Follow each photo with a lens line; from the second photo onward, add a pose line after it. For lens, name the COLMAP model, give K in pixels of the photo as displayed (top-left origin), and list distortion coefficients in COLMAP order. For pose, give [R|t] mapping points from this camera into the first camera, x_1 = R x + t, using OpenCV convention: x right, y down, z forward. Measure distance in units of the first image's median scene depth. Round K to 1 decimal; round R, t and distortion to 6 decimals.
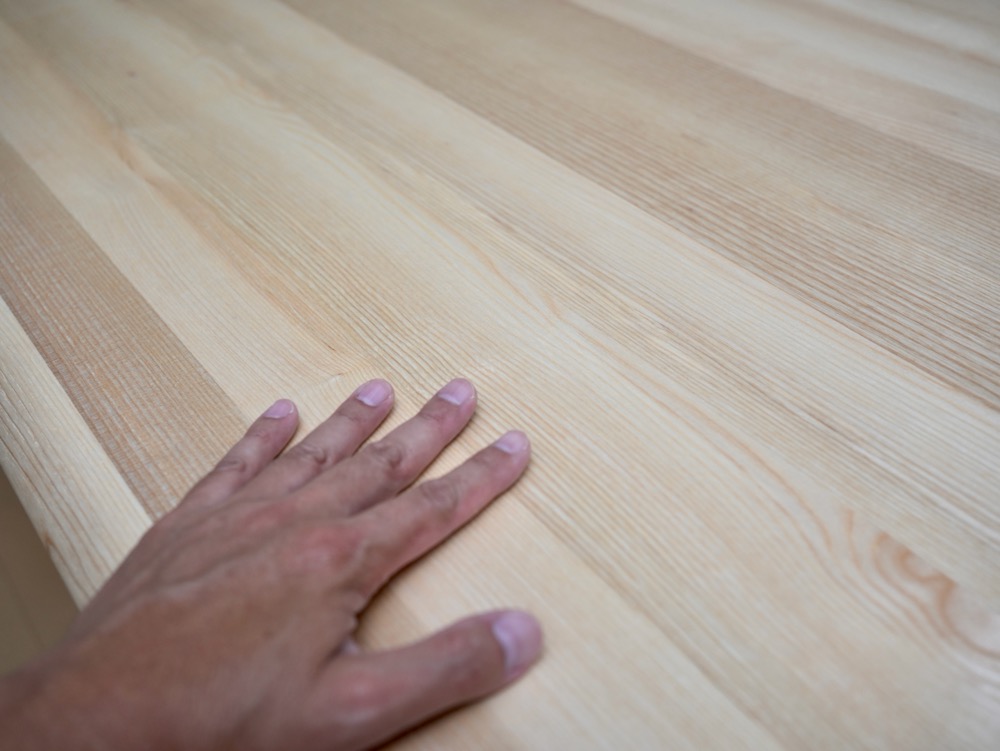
lens RADIAL K [[1105.9, 0, 500.0], [0, 1105.9, 375.5], [0, 0, 1]] dist [-0.032671, 0.158260]
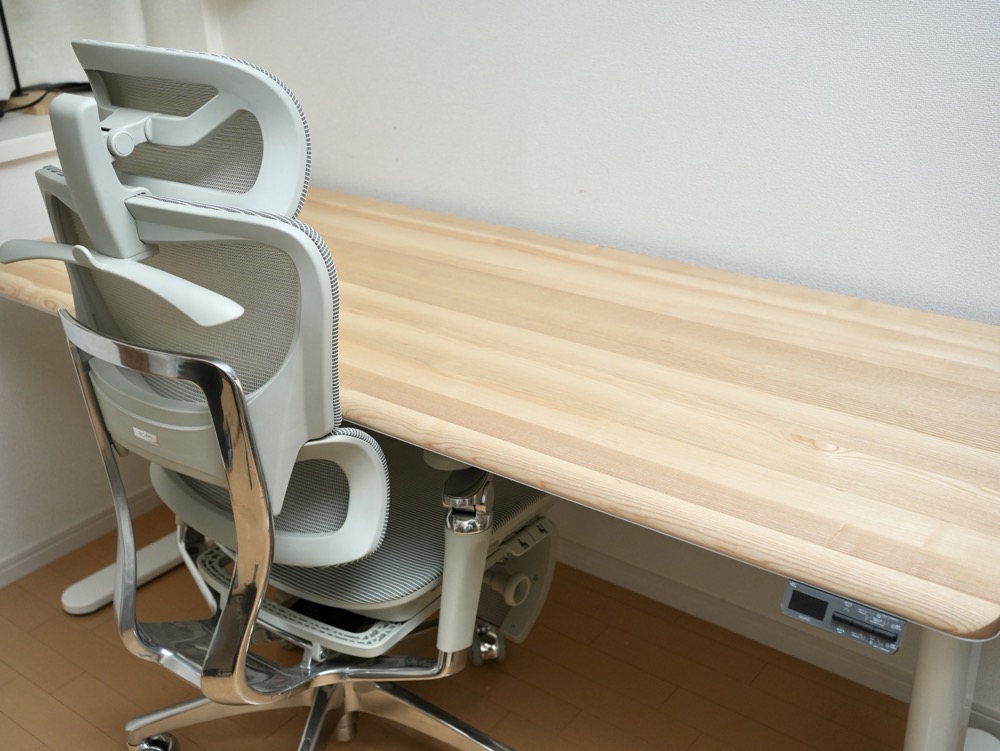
lens RADIAL K [[1105.9, 0, 500.0], [0, 1105.9, 375.5], [0, 0, 1]] dist [-0.032671, 0.158260]
pose [[0.956218, -0.113601, 0.269708, -0.976691], [0.173335, 0.962393, -0.209178, 0.360199], [-0.235802, 0.246770, 0.939948, -1.411646]]
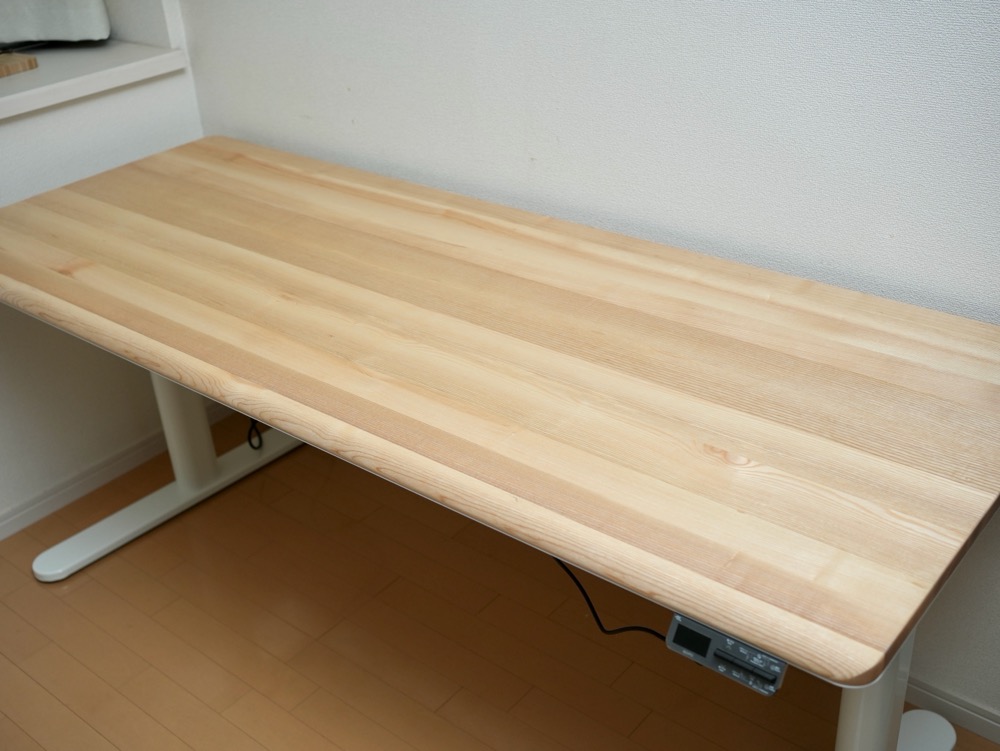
lens RADIAL K [[1105.9, 0, 500.0], [0, 1105.9, 375.5], [0, 0, 1]] dist [-0.032671, 0.158260]
pose [[0.965414, -0.140430, 0.219672, -0.645033], [0.173185, 0.975218, -0.137685, 0.198385], [-0.194893, 0.170967, 0.965809, -1.444955]]
